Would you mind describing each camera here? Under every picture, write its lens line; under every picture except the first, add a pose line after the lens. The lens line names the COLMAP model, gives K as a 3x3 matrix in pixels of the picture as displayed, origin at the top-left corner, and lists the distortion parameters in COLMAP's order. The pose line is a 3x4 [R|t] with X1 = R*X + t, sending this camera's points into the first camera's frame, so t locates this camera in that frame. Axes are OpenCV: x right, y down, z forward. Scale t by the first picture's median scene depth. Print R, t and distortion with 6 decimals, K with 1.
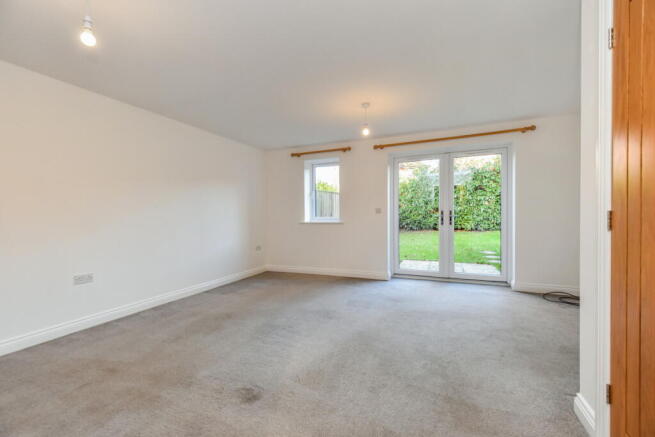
lens RADIAL K [[280.7, 0, 327.5], [0, 280.7, 218.5], [0, 0, 1]] dist [0.000843, 0.000039]
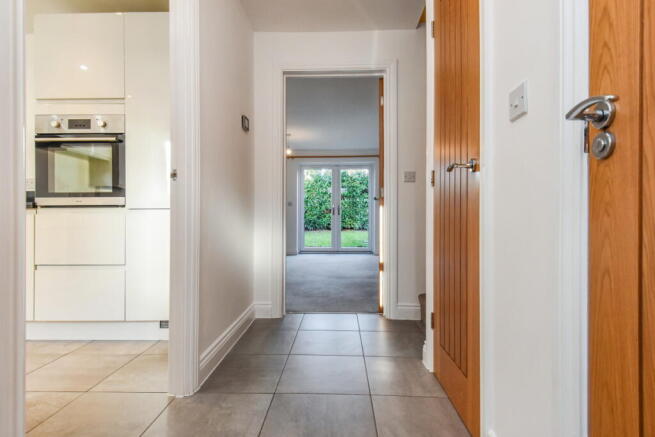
lens RADIAL K [[334.8, 0, 327.5], [0, 334.8, 218.5], [0, 0, 1]] dist [0.000108, -0.000001]
pose [[0.934462, 0.012341, 0.355849, -0.075341], [-0.006736, 0.999833, -0.016988, 0.023131], [-0.355999, 0.013478, 0.934389, -0.193673]]
